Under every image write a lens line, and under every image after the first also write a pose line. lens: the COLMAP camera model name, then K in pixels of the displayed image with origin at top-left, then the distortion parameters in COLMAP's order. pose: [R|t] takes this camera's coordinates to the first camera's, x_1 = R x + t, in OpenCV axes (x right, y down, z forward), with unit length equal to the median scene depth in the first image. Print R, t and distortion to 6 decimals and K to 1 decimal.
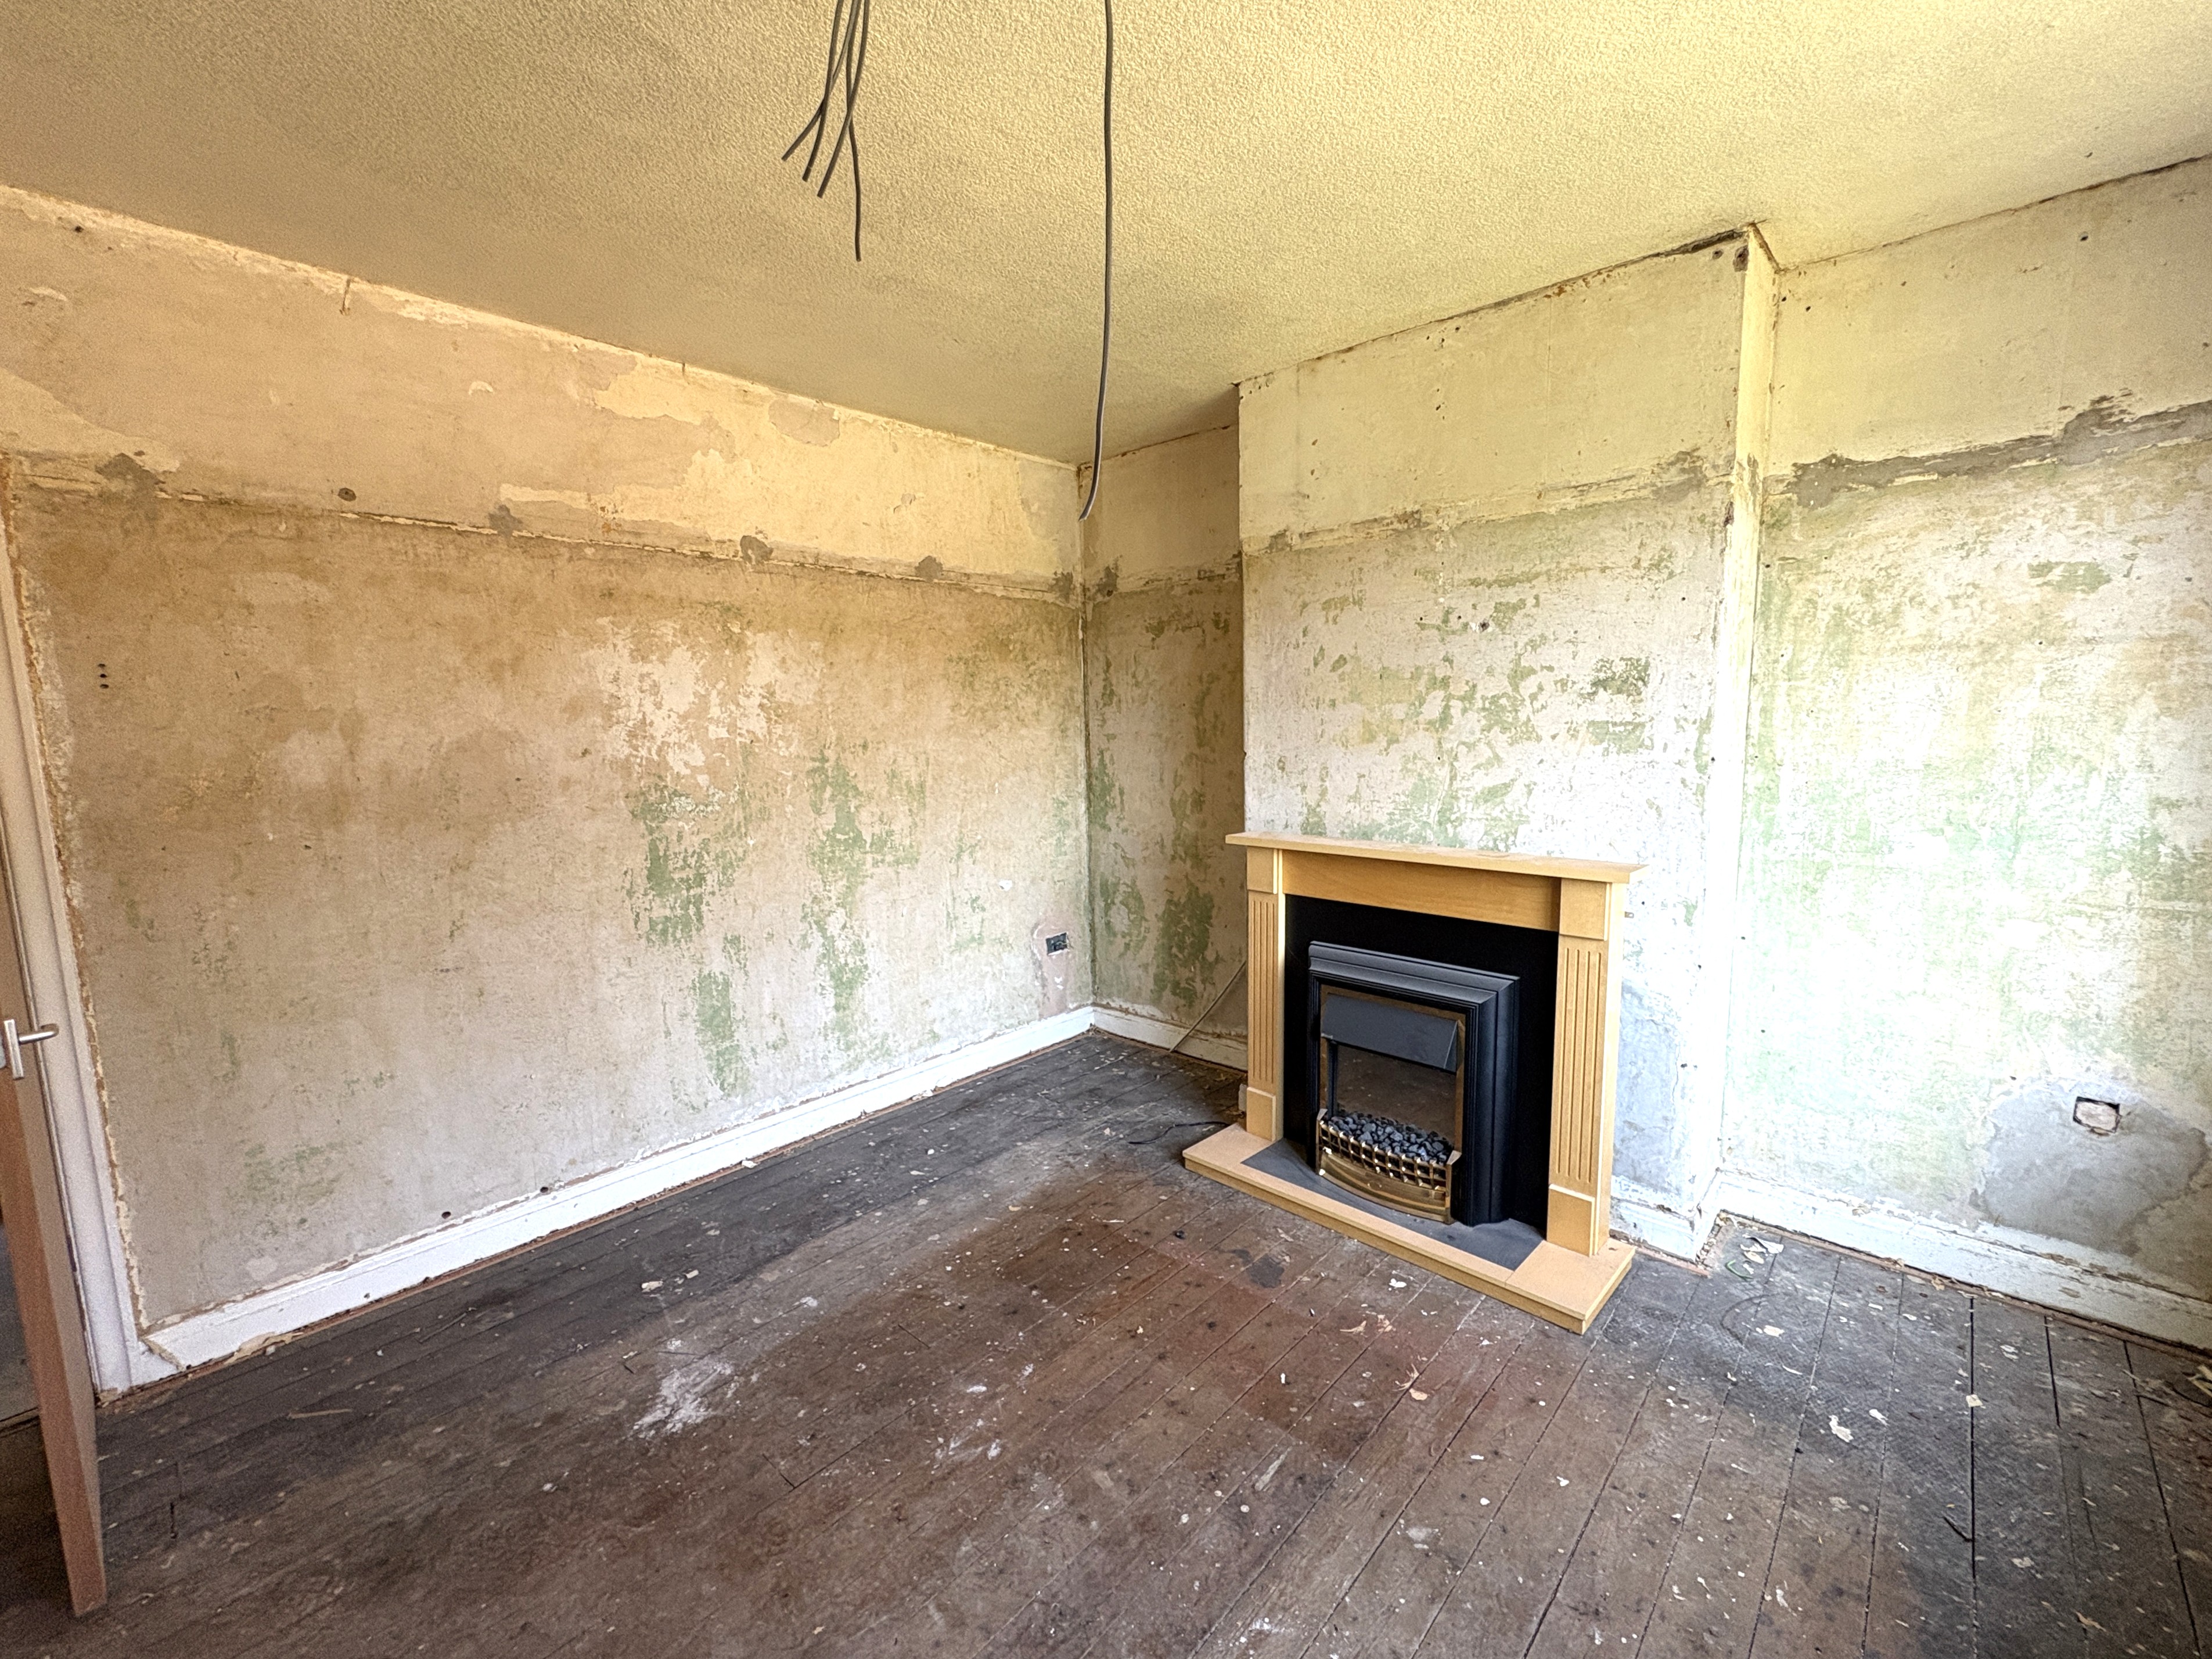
lens RADIAL K [[886.0, 0, 1106.0], [0, 886.0, 829.5], [0, 0, 1]] dist [-0.000495, -0.000076]
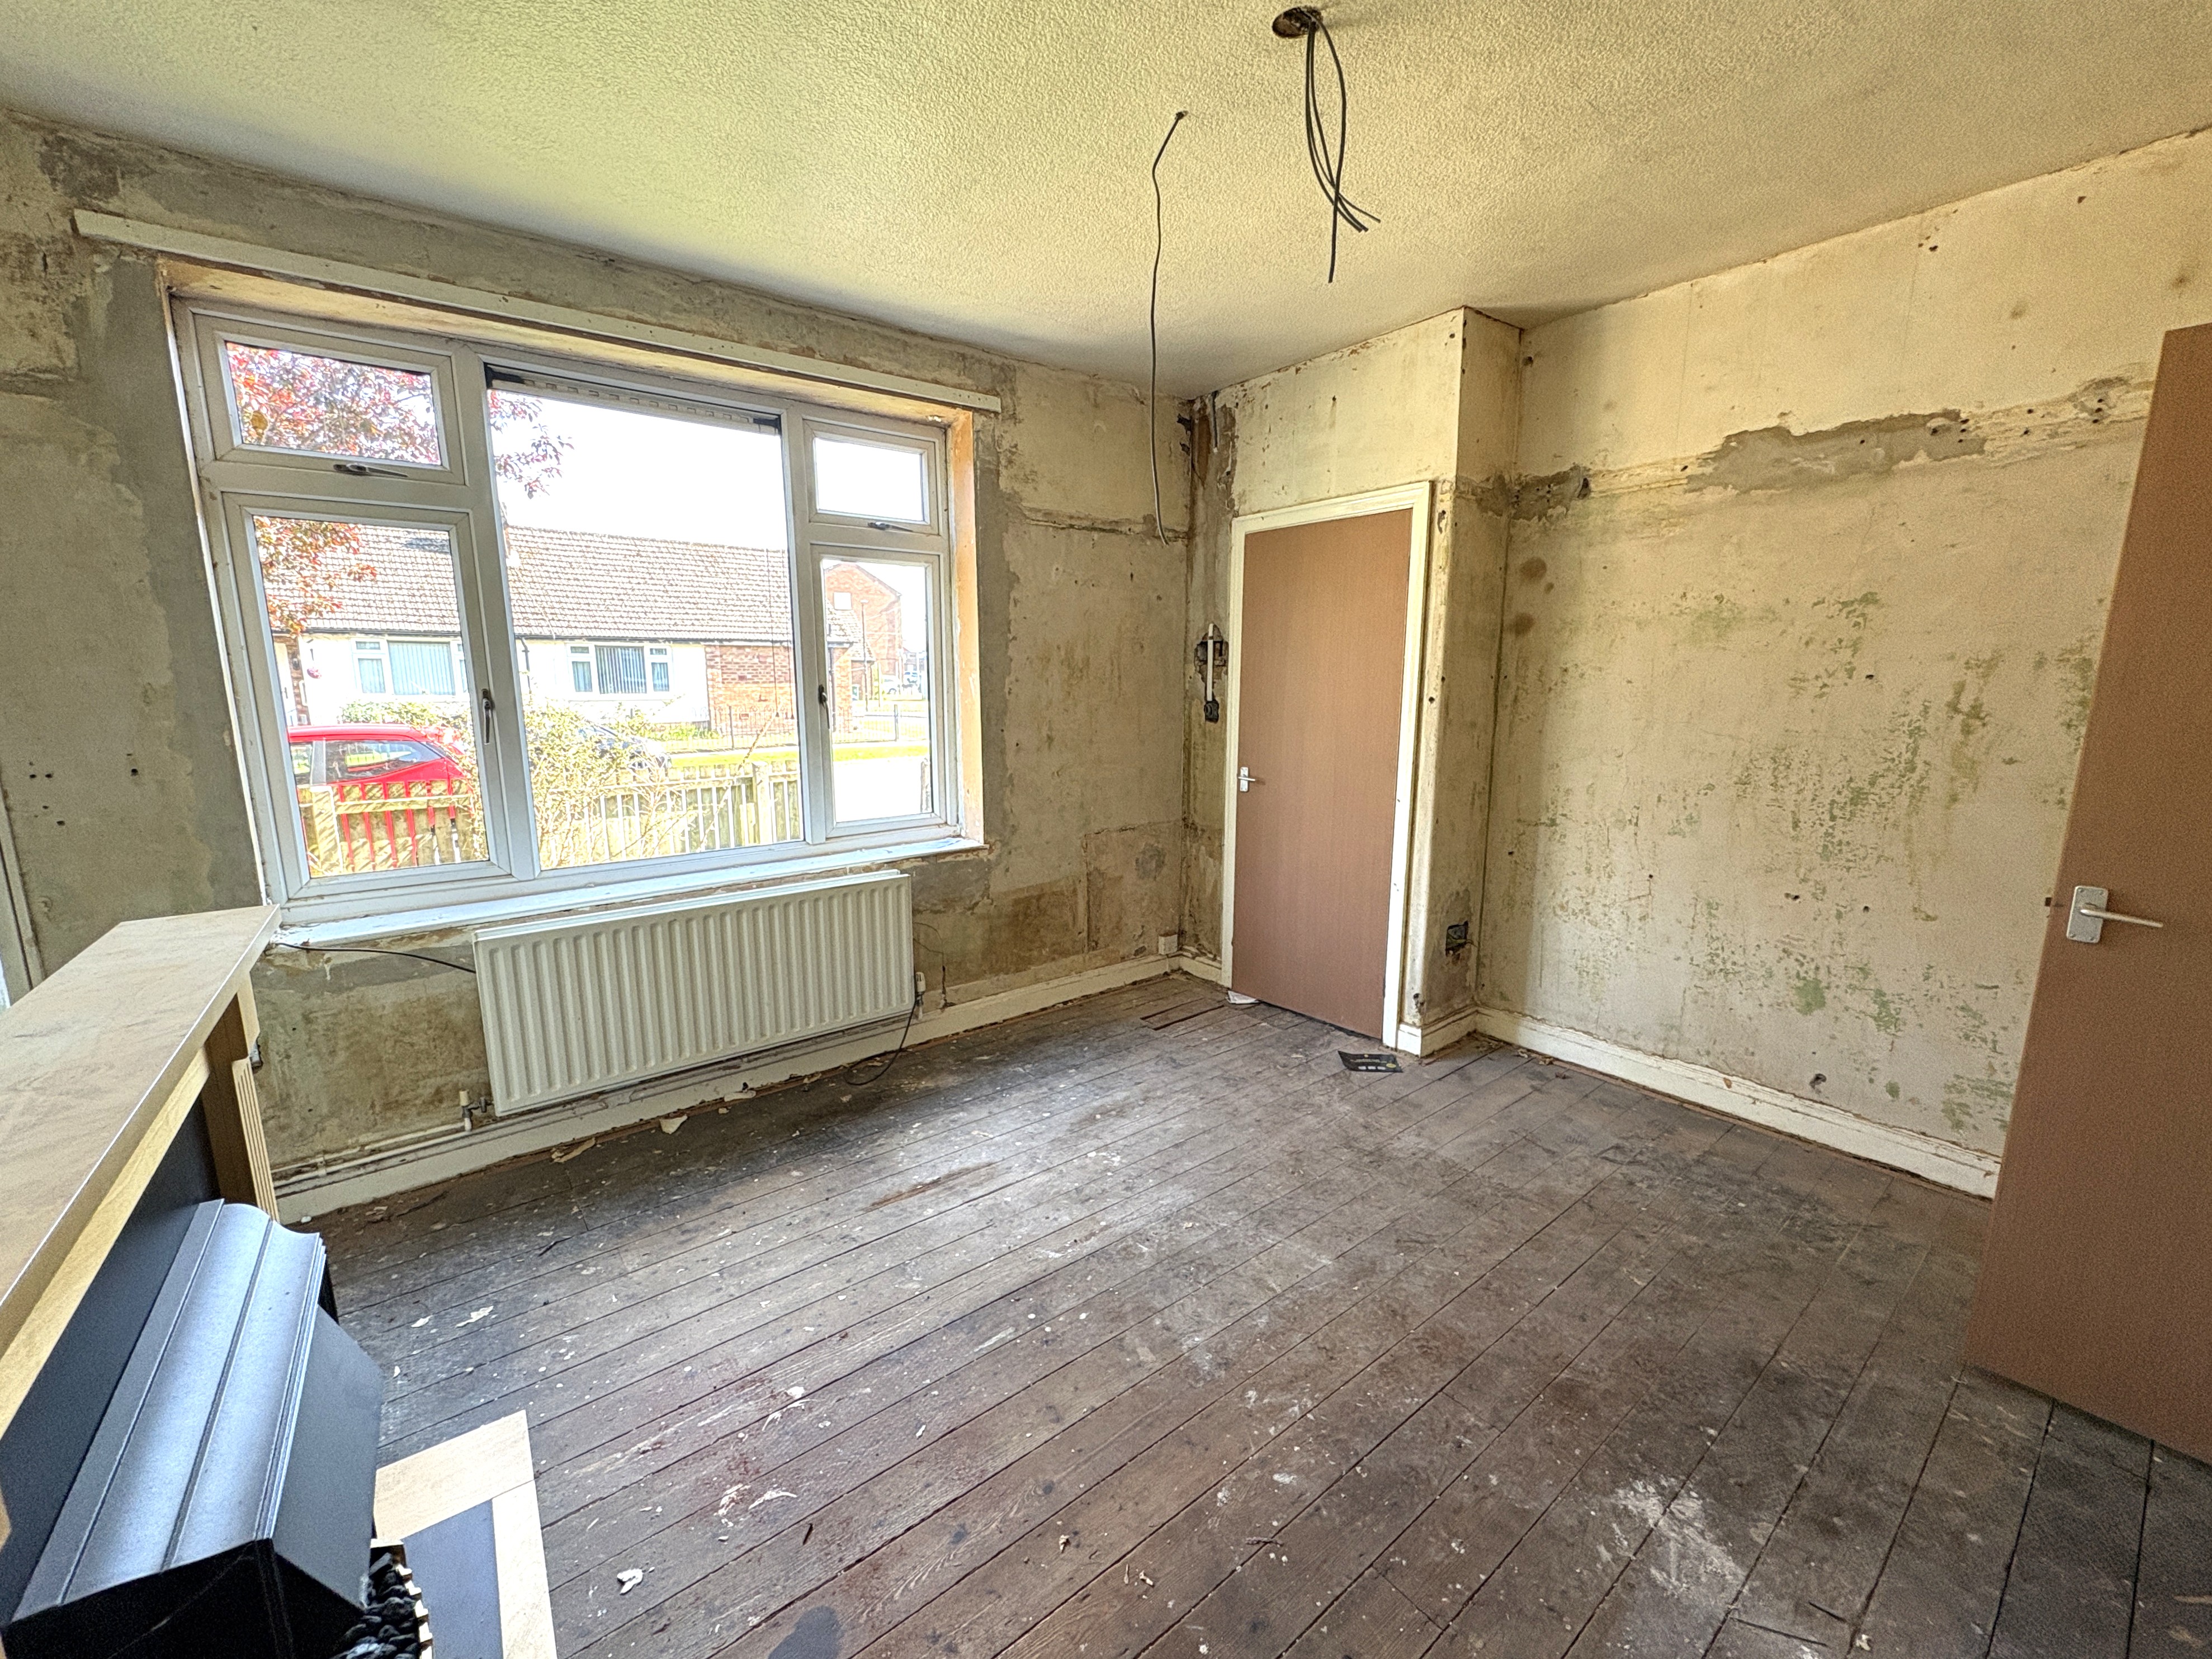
lens RADIAL K [[885.9, 0, 1106.0], [0, 885.9, 829.5], [0, 0, 1]] dist [-0.000495, -0.000076]
pose [[-0.987182, -0.006323, 0.159475, -0.109755], [0.040476, 0.956629, 0.288483, -0.175986], [-0.154382, 0.291240, -0.944111, 1.621254]]
